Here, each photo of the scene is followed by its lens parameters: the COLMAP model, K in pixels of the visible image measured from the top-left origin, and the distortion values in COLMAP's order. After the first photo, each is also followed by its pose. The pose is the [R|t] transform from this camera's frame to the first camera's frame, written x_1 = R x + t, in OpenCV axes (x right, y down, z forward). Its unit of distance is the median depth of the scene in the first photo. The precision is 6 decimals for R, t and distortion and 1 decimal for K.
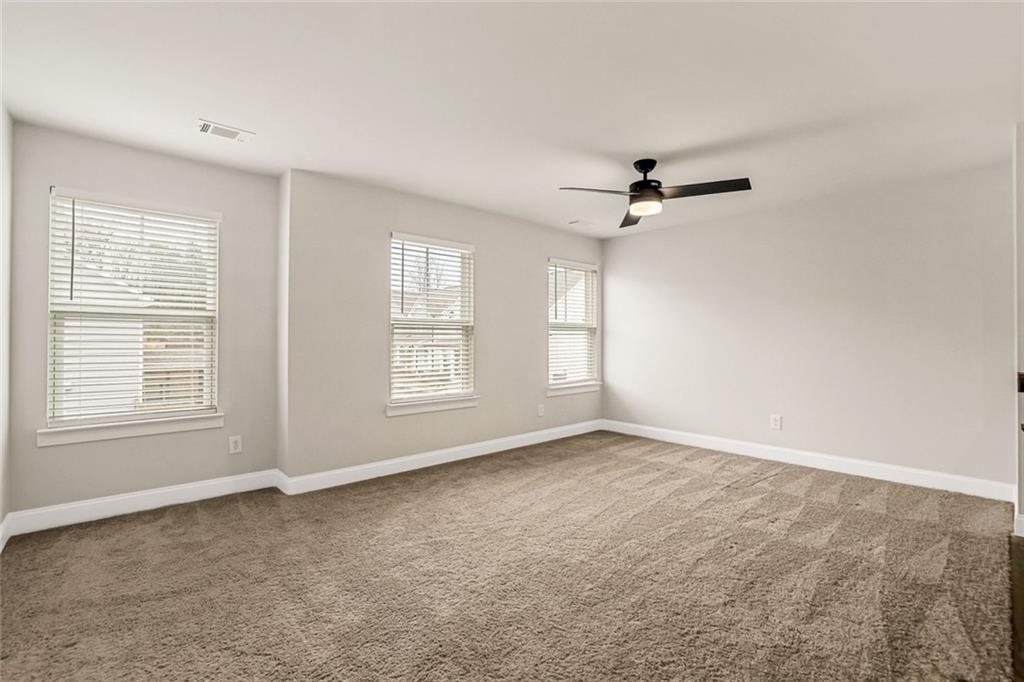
lens RADIAL K [[450.4, 0, 509.8], [0, 450.4, 339.9], [0, 0, 1]] dist [-0.032198, 0.006097]
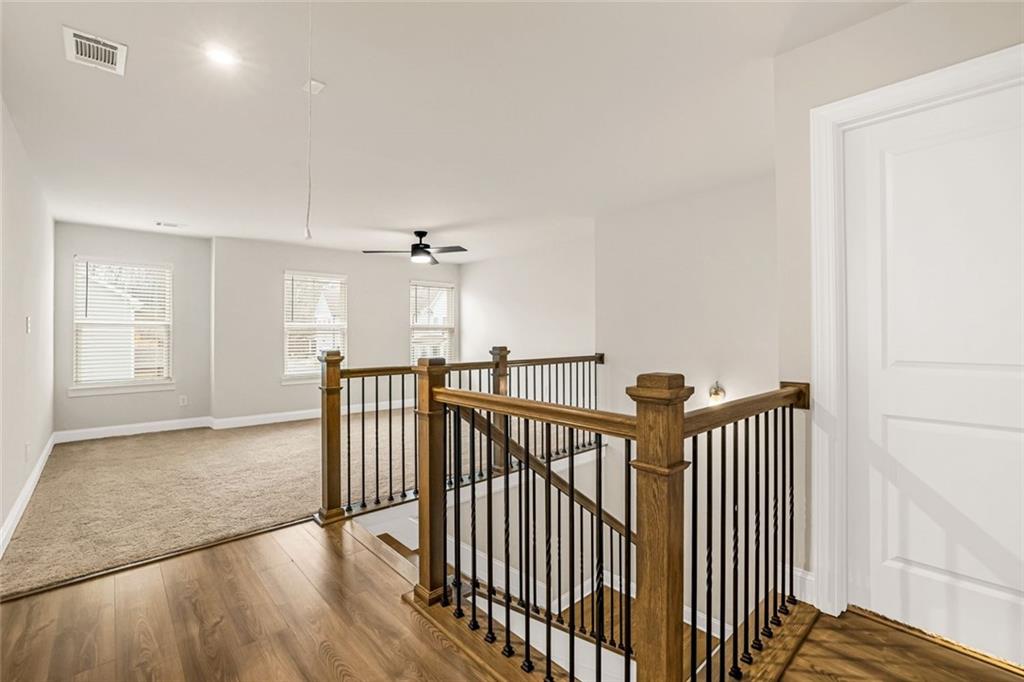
lens RADIAL K [[450.4, 0, 513.3], [0, 450.4, 336.2], [0, 0, 1]] dist [-0.032198, 0.006097]
pose [[0.999917, -0.005272, 0.011765, 0.631871], [0.005274, 0.999986, -0.000080, -0.001455], [-0.011764, 0.000142, 0.999931, -0.711260]]
